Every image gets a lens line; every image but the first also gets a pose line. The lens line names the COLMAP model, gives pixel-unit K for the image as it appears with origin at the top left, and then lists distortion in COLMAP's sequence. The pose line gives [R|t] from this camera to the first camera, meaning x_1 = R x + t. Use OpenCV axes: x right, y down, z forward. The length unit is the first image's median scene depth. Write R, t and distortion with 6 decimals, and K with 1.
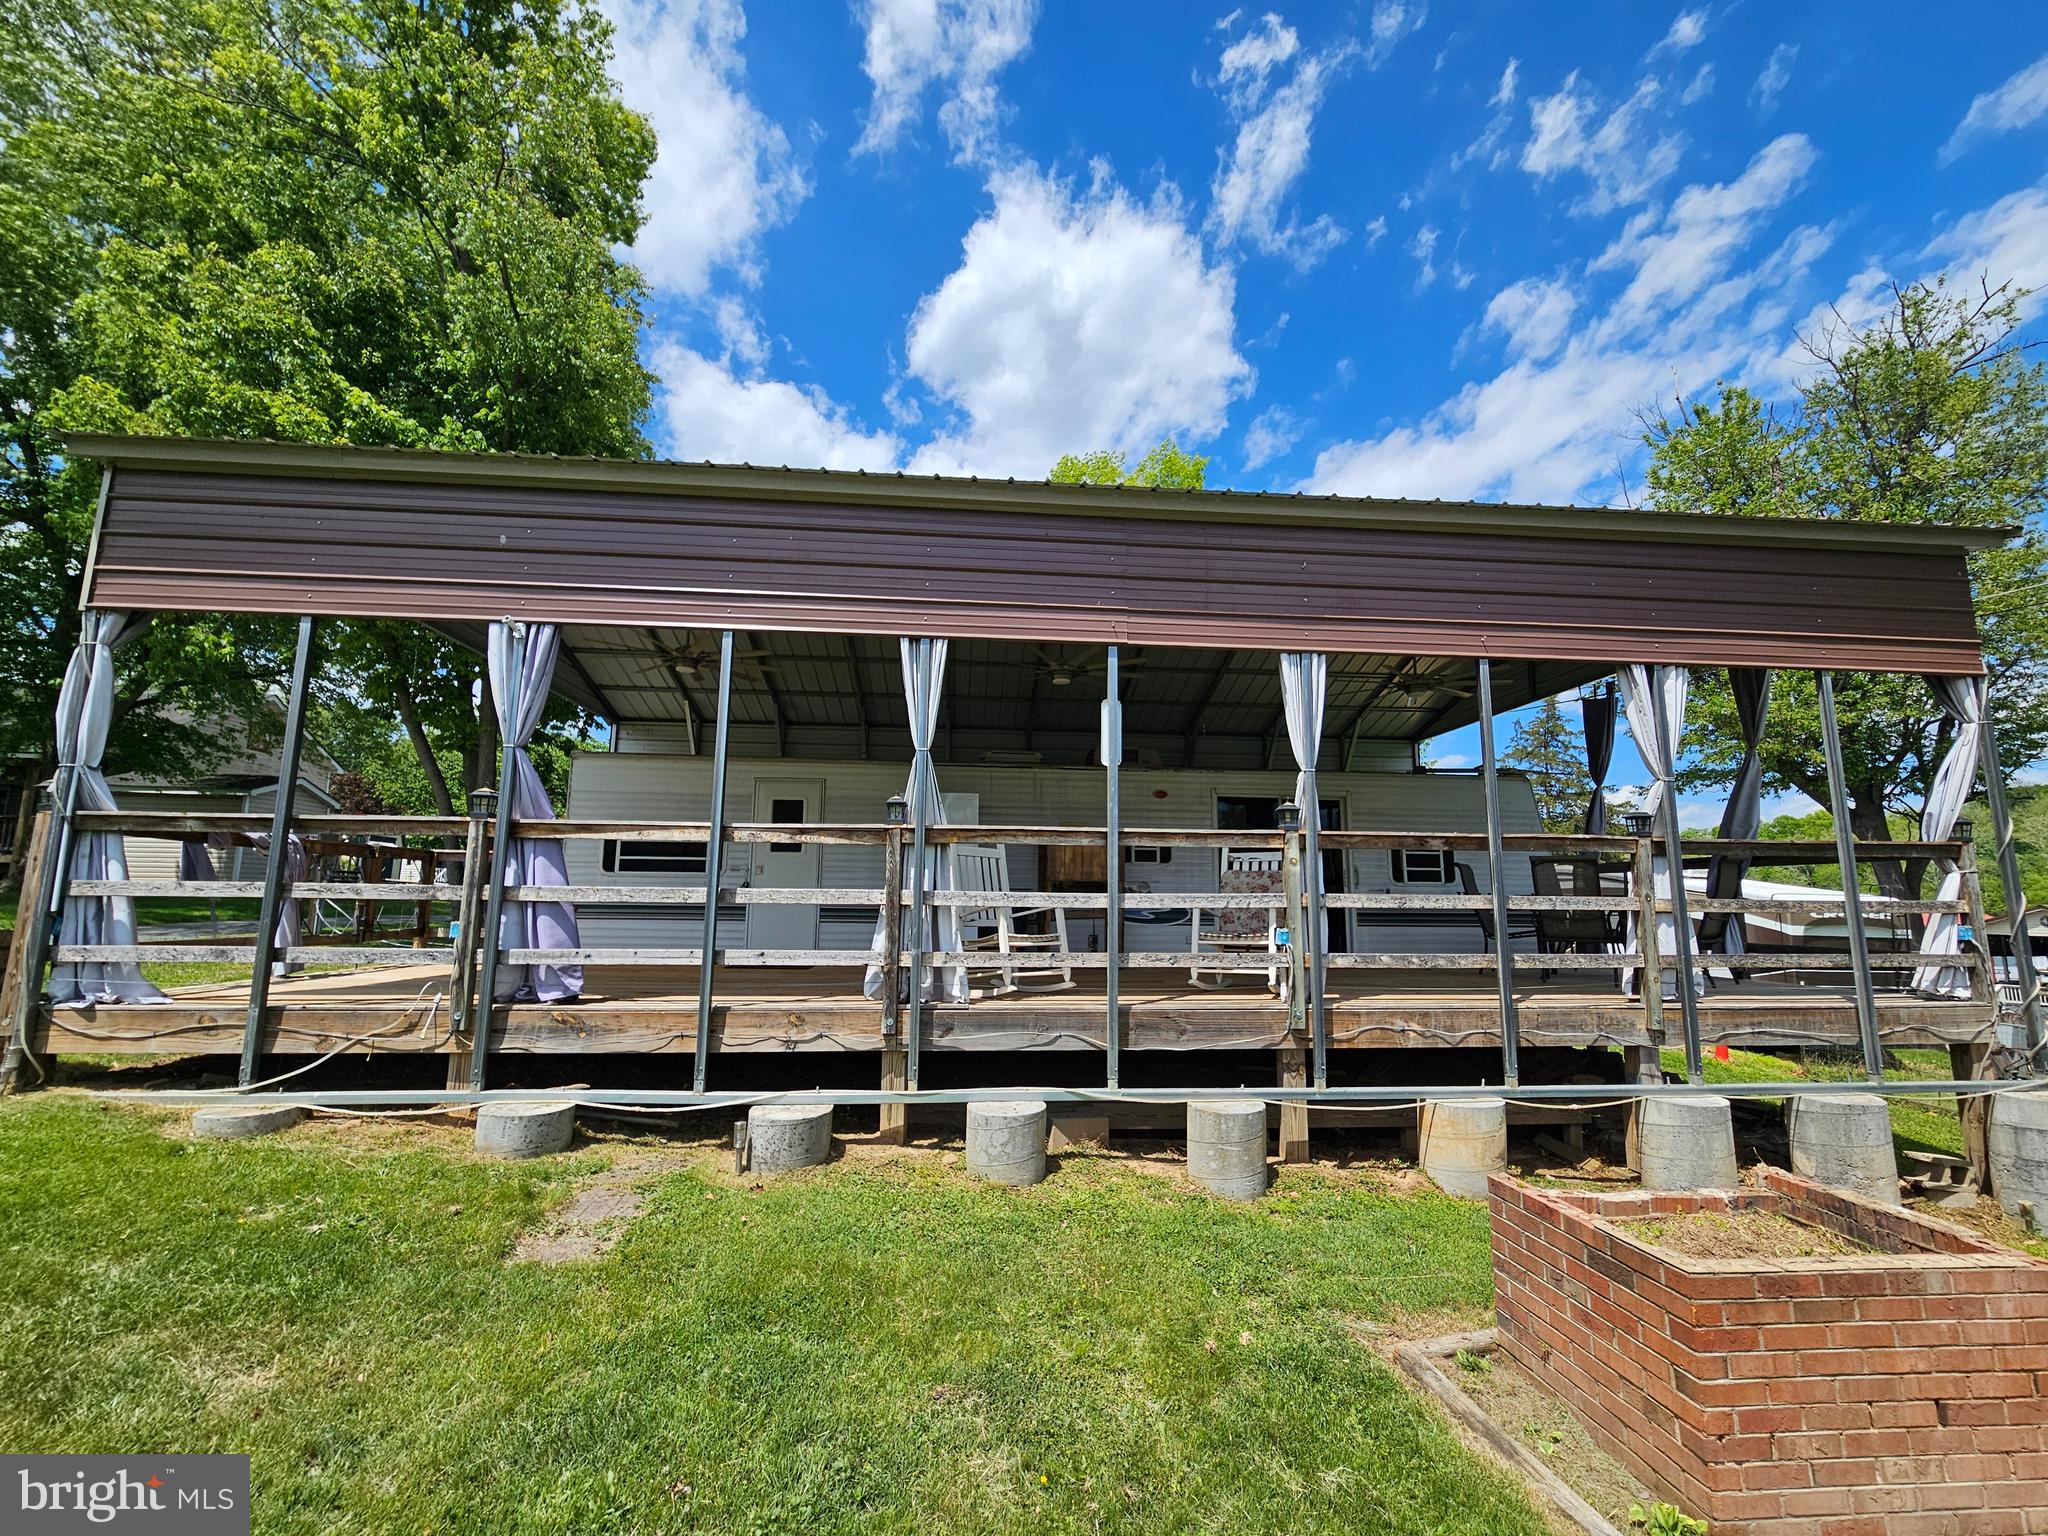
lens RADIAL K [[819.5, 0, 1027.4], [0, 819.5, 778.8], [0, 0, 1]] dist [0.000132, -0.000413]
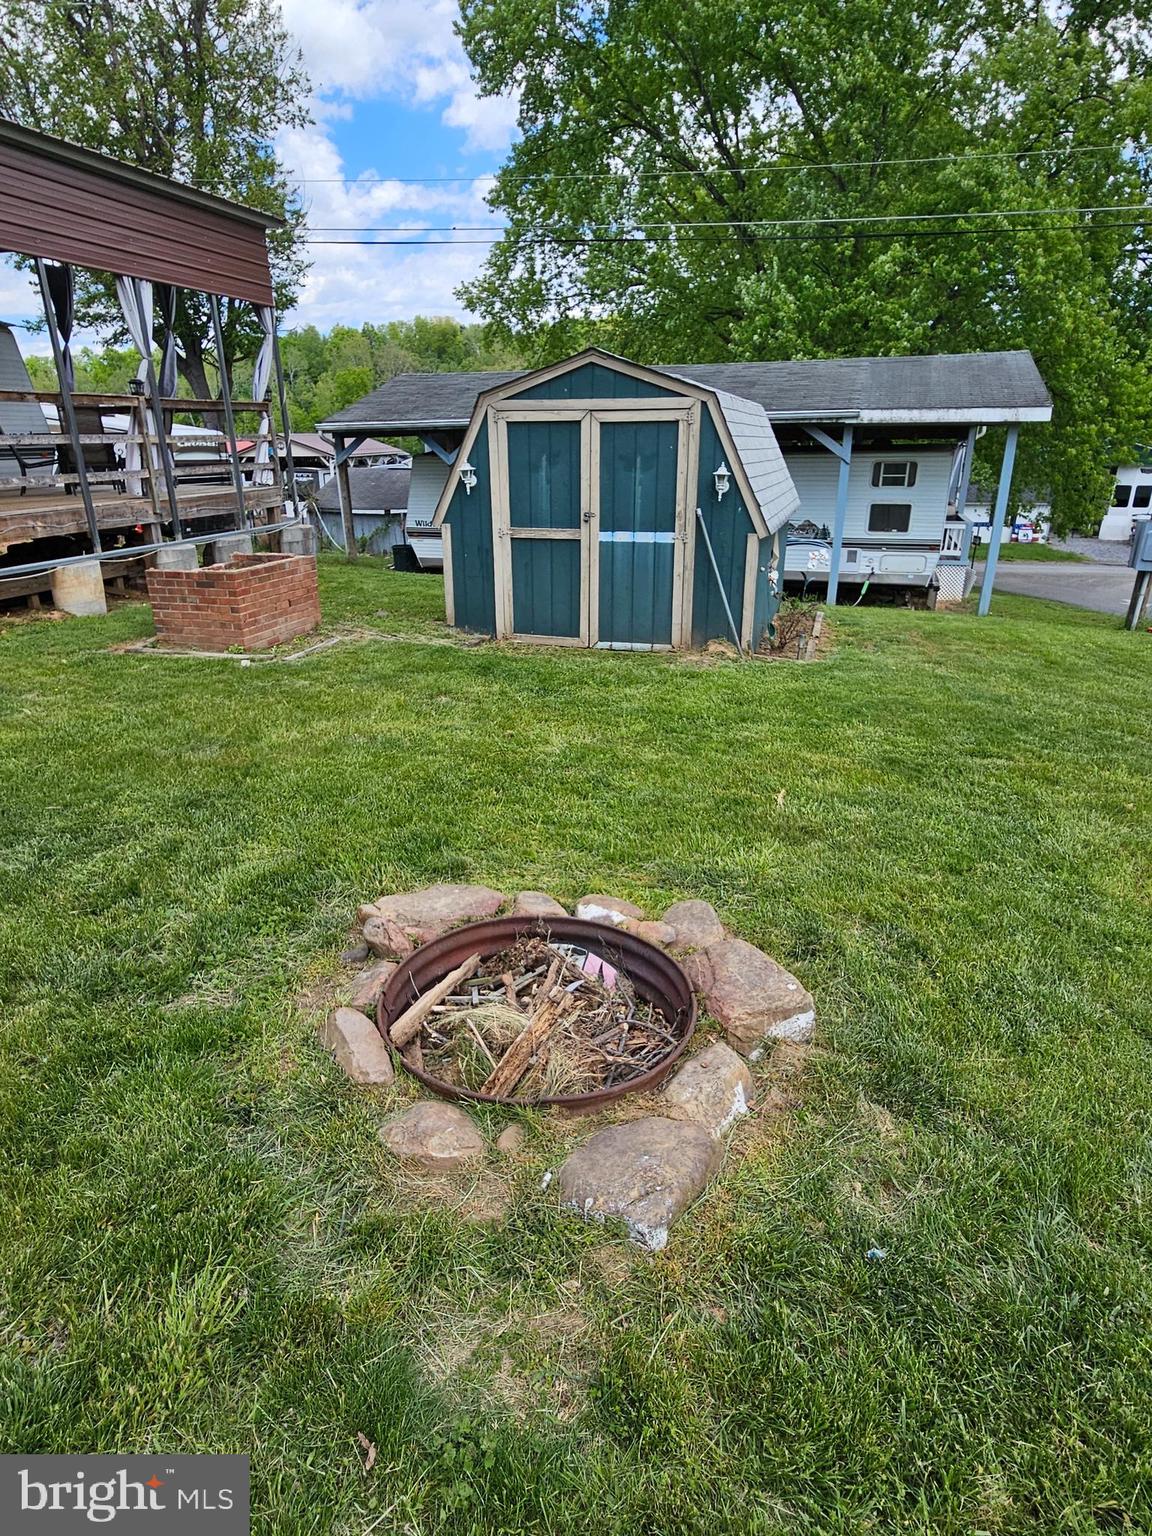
lens RADIAL K [[879.7, 0, 569.3], [0, 879.7, 777.9], [0, 0, 1]] dist [0.000579, -0.000083]
pose [[0.367398, -0.349604, 0.861856, -0.782110], [-0.126645, 0.899227, 0.418751, -0.094569], [-0.921401, -0.262998, 0.286098, -0.545906]]
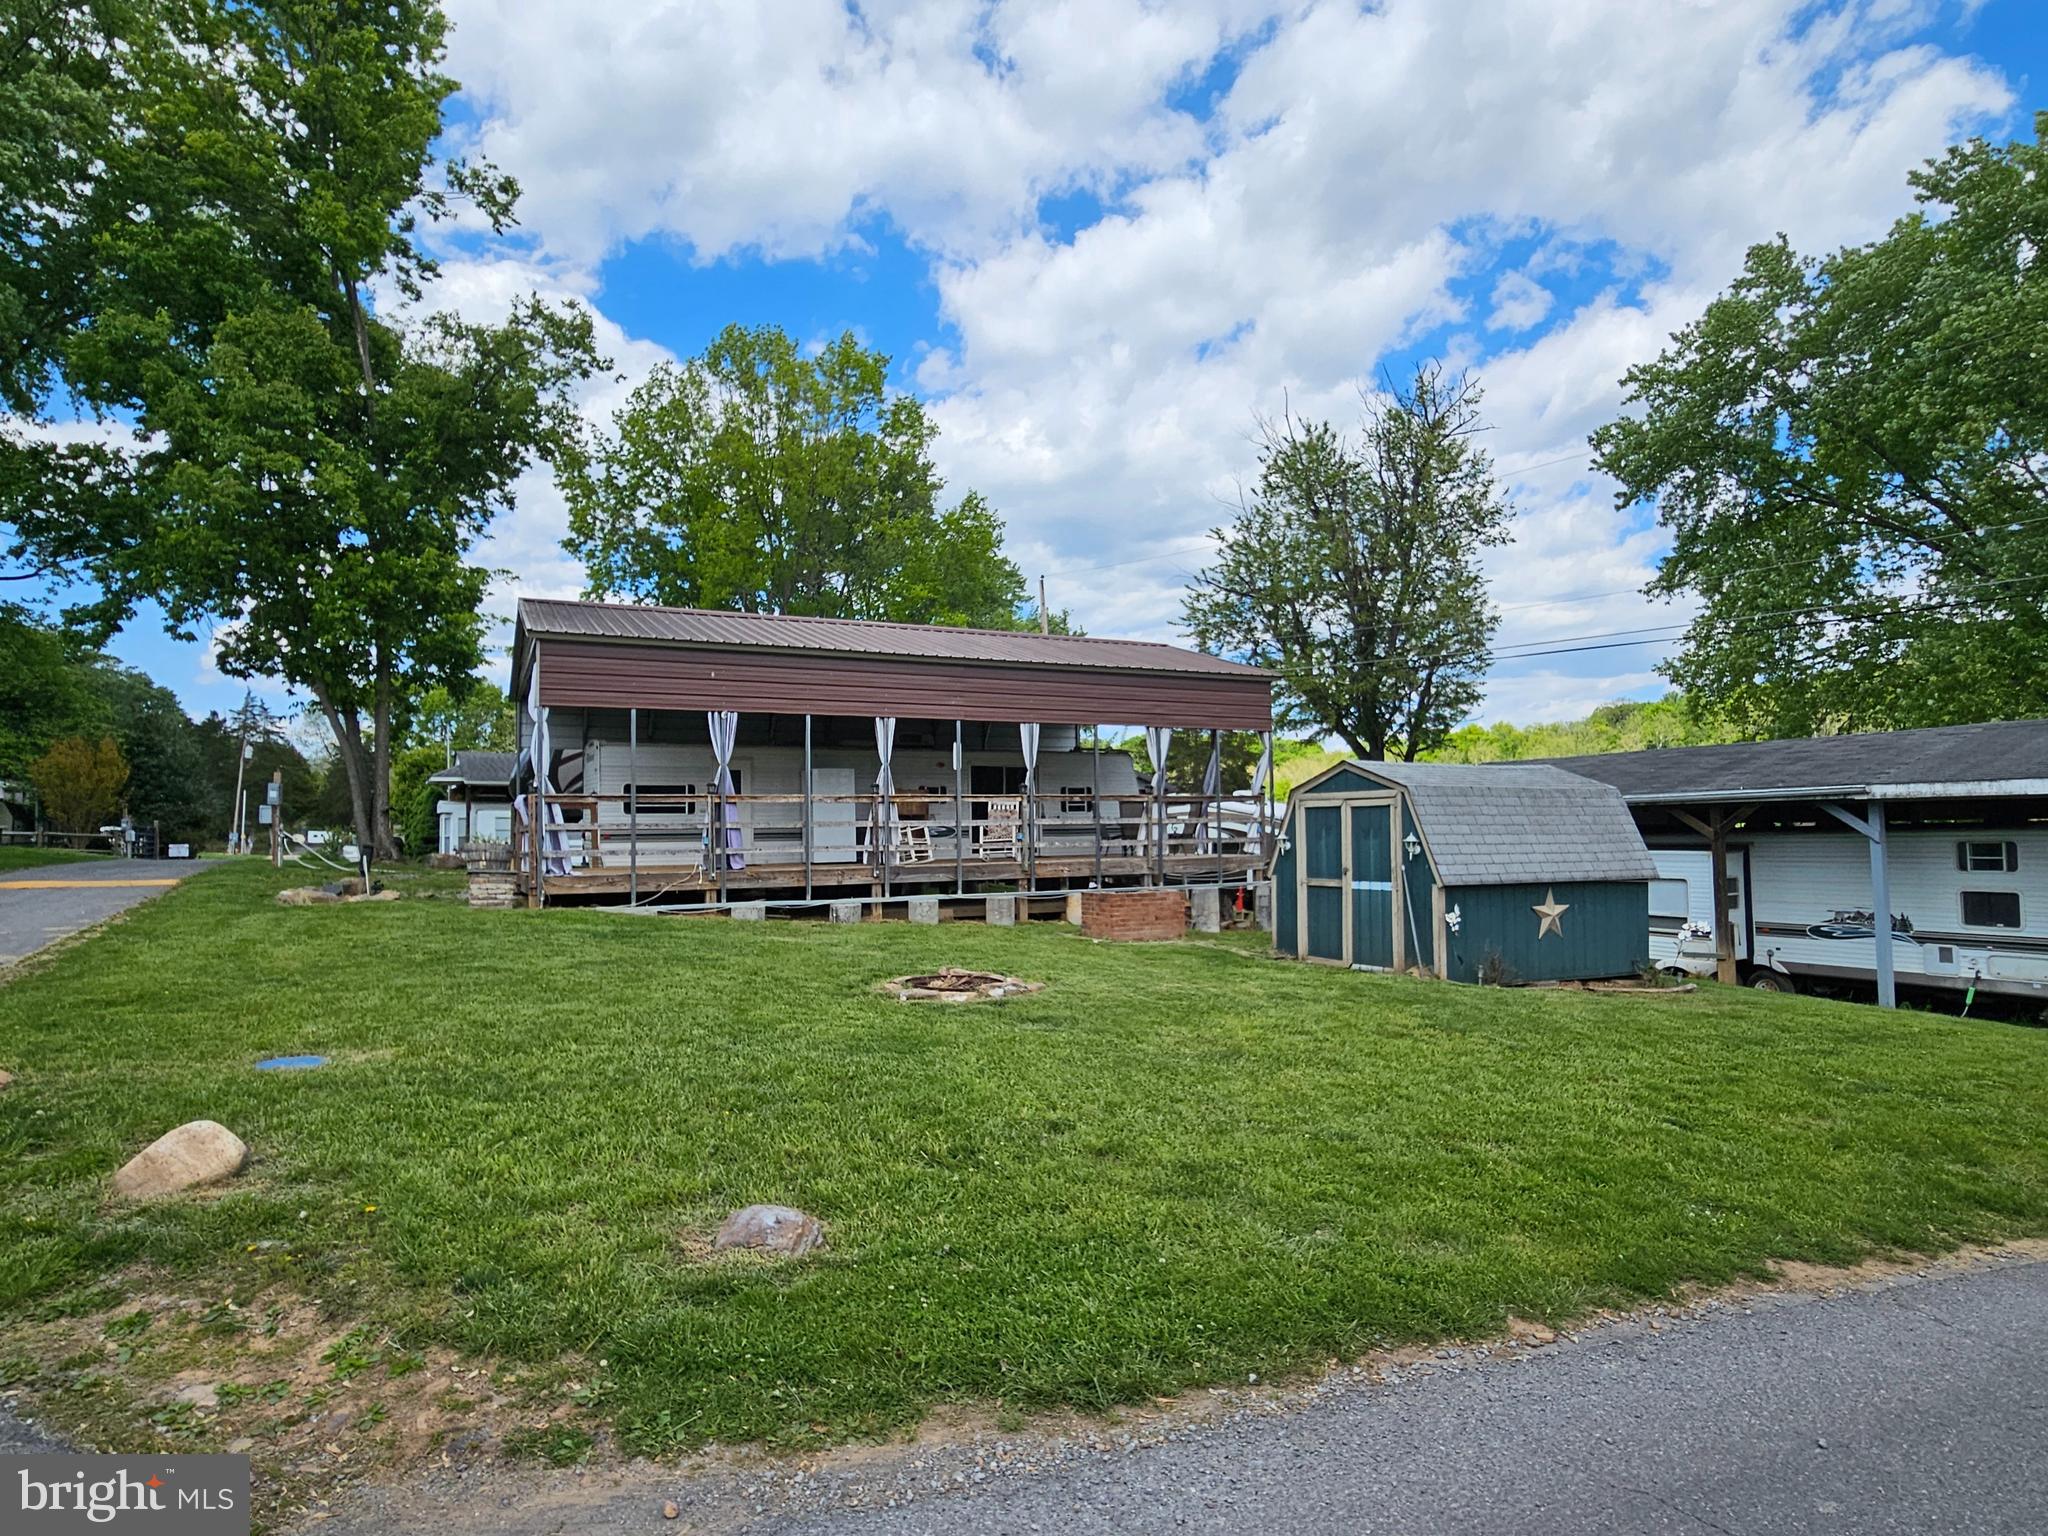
lens RADIAL K [[1172.9, 0, 1043.4], [0, 1172.9, 767.0], [0, 0, 1]] dist [0.000579, -0.000083]
pose [[0.921408, -0.001348, 0.388594, -1.052322], [-0.035252, 0.995581, 0.087040, -0.343854], [-0.386994, -0.093898, 0.917289, -2.378802]]
